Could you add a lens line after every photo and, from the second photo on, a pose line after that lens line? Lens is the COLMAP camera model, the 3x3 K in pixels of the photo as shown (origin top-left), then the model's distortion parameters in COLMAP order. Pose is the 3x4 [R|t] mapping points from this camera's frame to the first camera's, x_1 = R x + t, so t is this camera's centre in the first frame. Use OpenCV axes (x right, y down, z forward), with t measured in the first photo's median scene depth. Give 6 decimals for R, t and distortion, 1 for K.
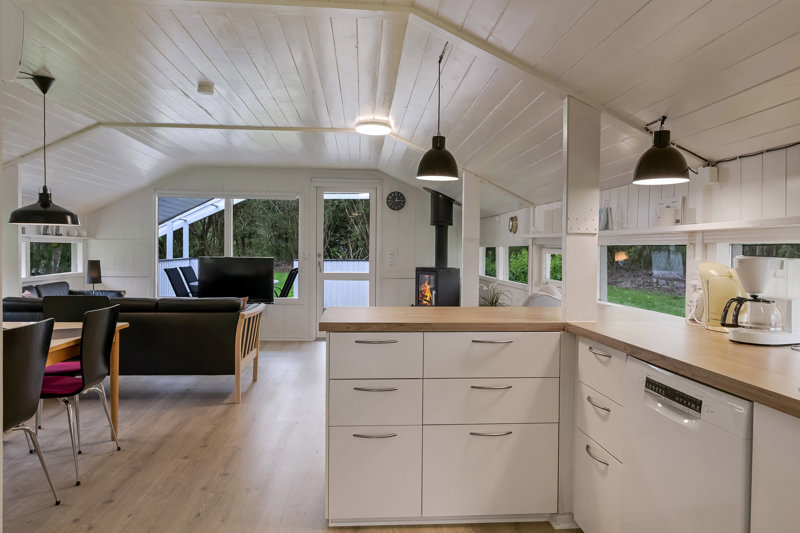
lens RADIAL K [[528.1, 0, 400.0], [0, 528.1, 266.5], [0, 0, 1]] dist [-0.004803, -0.000578]
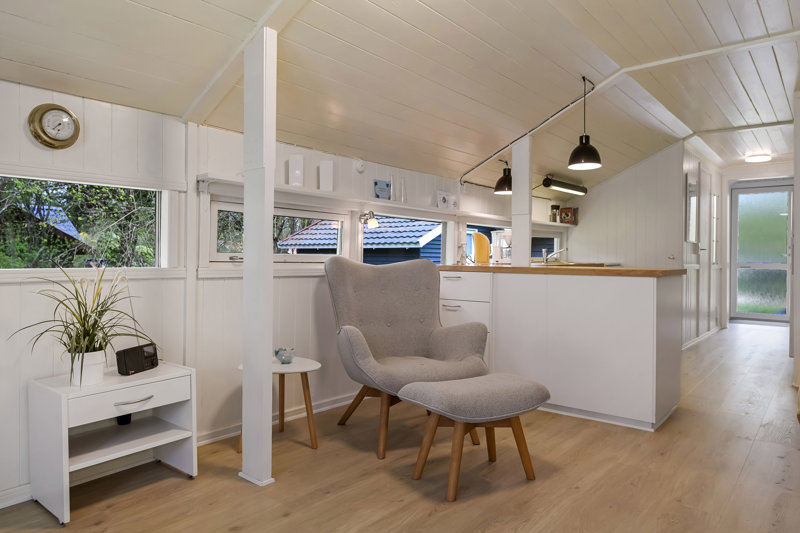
lens RADIAL K [[528.1, 0, 400.0], [0, 528.1, 266.5], [0, 0, 1]] dist [-0.004803, -0.000578]
pose [[-0.722710, -0.030713, 0.690468, -0.204656], [0.003306, 0.998847, 0.047890, 0.008110], [-0.691143, 0.036893, -0.721776, 0.905751]]
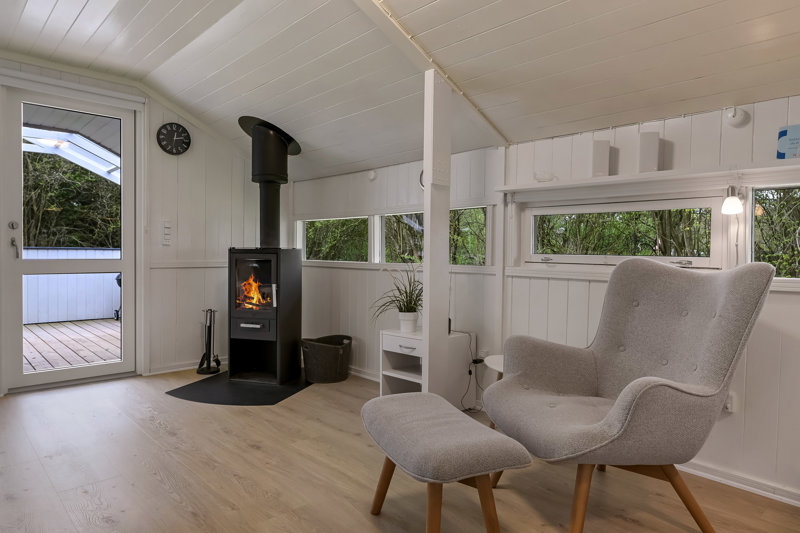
lens RADIAL K [[497.8, 0, 399.8], [0, 497.8, 263.3], [0, 0, 1]] dist [-0.002627, 0.000645]
pose [[0.779605, -0.013973, 0.626115, -0.175261], [0.017206, 0.999852, 0.000889, 0.022536], [-0.626035, 0.010080, 0.779730, 0.429653]]
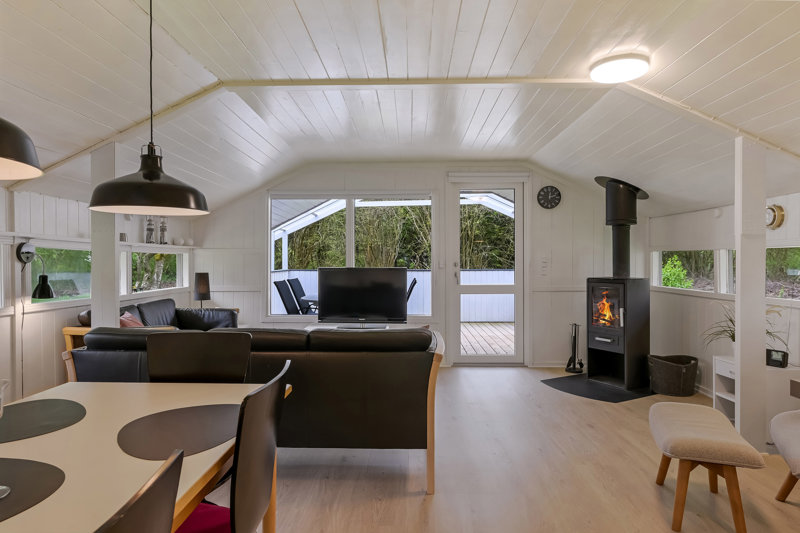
lens RADIAL K [[475.2, 0, 398.9], [0, 475.2, 264.3], [0, 0, 1]] dist [-0.009208, -0.001095]
pose [[0.994501, -0.011560, -0.104091, -0.176887], [0.008949, 0.999634, -0.025520, -0.003112], [0.104348, 0.024448, 0.994240, 0.259463]]
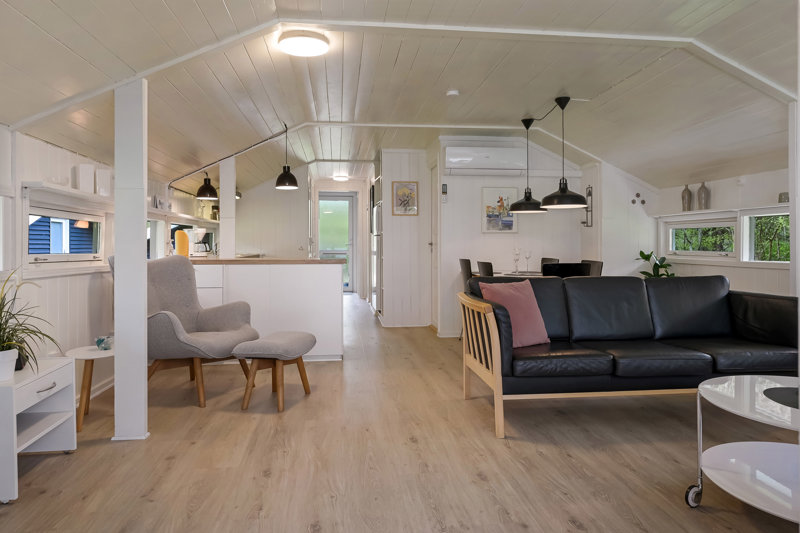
lens RADIAL K [[528.1, 0, 400.0], [0, 528.1, 266.5], [0, 0, 1]] dist [-0.004803, -0.000578]
pose [[-0.998902, -0.013447, -0.044869, -0.099388], [-0.016489, 0.997539, 0.068145, -0.008583], [0.043842, 0.068810, -0.996666, 1.154866]]
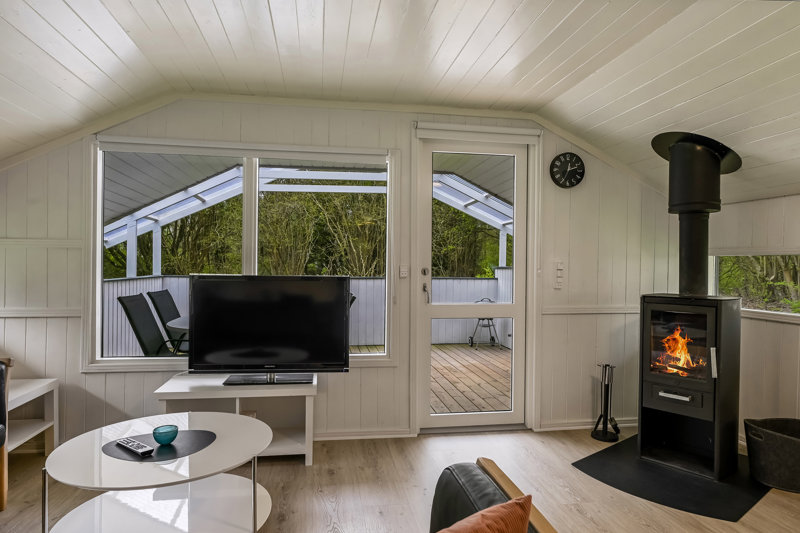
lens RADIAL K [[489.3, 0, 398.9], [0, 489.3, 272.8], [0, 0, 1]] dist [0.001050, 0.000948]
pose [[0.996676, -0.001226, 0.081462, -0.235100], [0.002722, 0.999830, -0.018259, -0.012012], [-0.081426, 0.018420, 0.996509, 0.557314]]
